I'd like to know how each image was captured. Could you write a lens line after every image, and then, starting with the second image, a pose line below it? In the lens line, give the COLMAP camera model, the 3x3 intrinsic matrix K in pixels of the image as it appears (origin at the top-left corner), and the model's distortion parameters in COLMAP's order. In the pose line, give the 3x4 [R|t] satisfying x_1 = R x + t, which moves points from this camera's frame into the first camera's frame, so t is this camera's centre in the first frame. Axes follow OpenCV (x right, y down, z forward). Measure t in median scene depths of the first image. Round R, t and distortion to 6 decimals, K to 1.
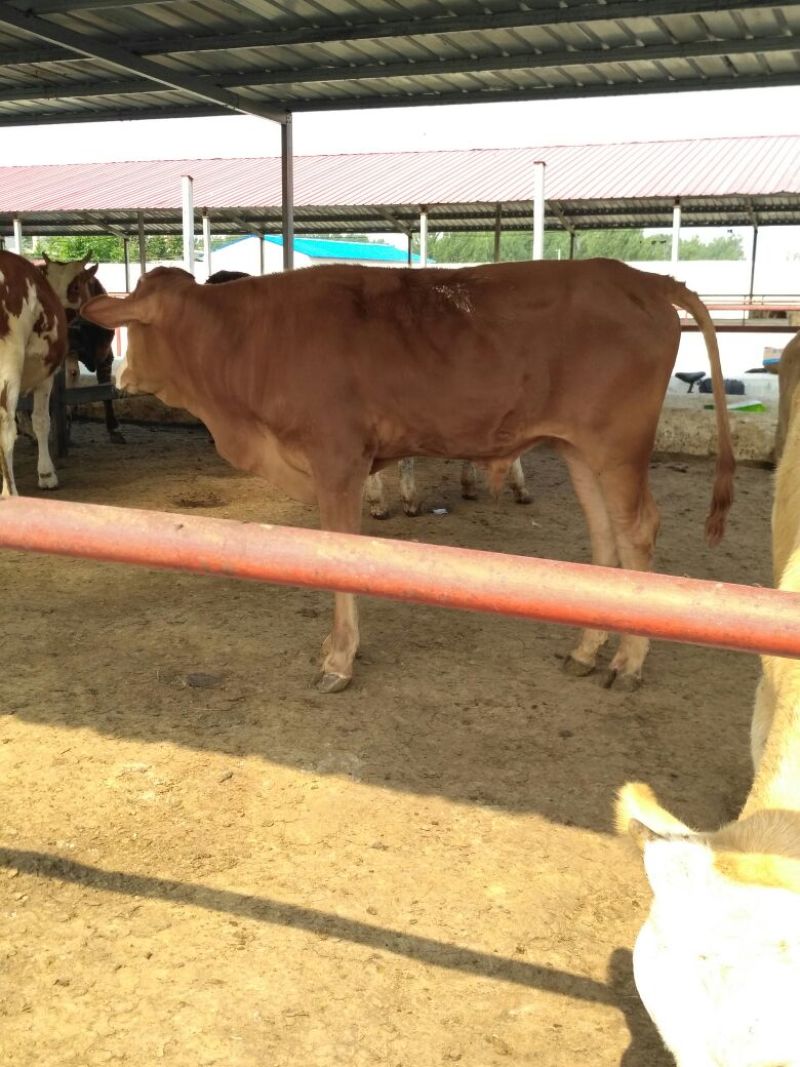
lens RADIAL K [[1253.0, 0, 400.0], [0, 1253.0, 533.5], [0, 0, 1]] dist [0.209730, -0.762998]
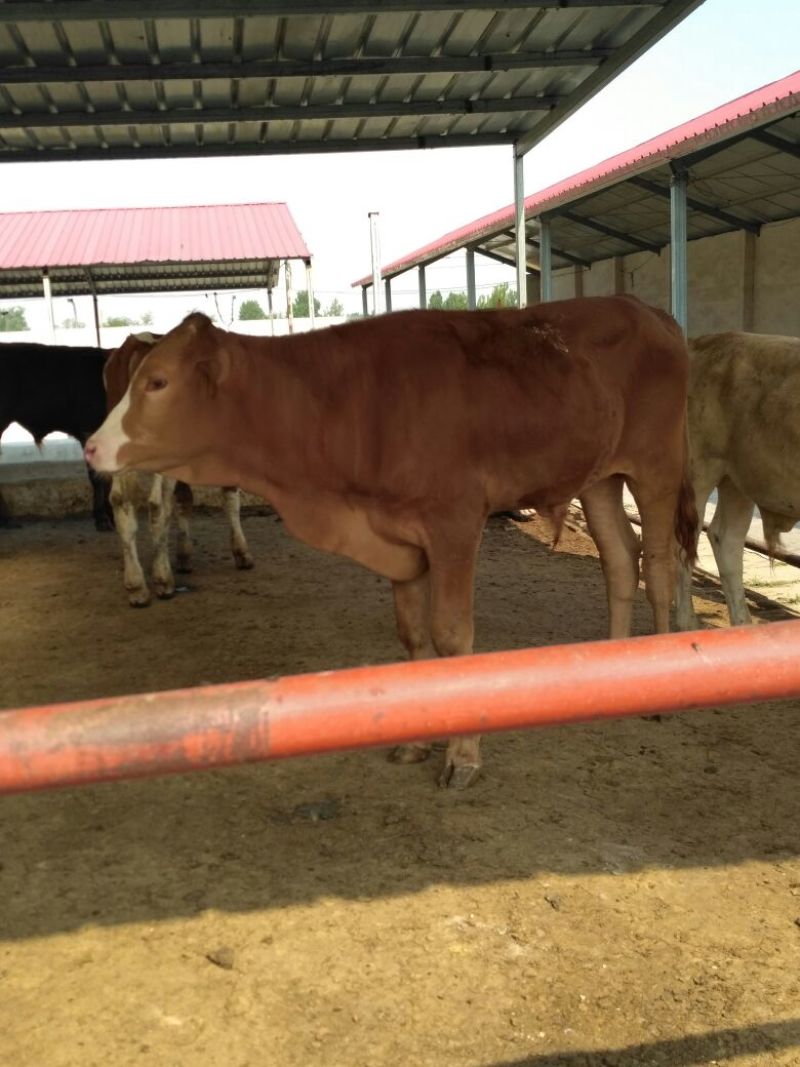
lens RADIAL K [[1204.1, 0, 400.0], [0, 1204.1, 533.5], [0, 0, 1]] dist [0.127110, -0.261605]
pose [[0.853986, -0.132553, 0.503127, -0.462578], [0.155255, 0.987869, -0.003260, -0.051485], [-0.496592, 0.080897, 0.864206, 0.244945]]
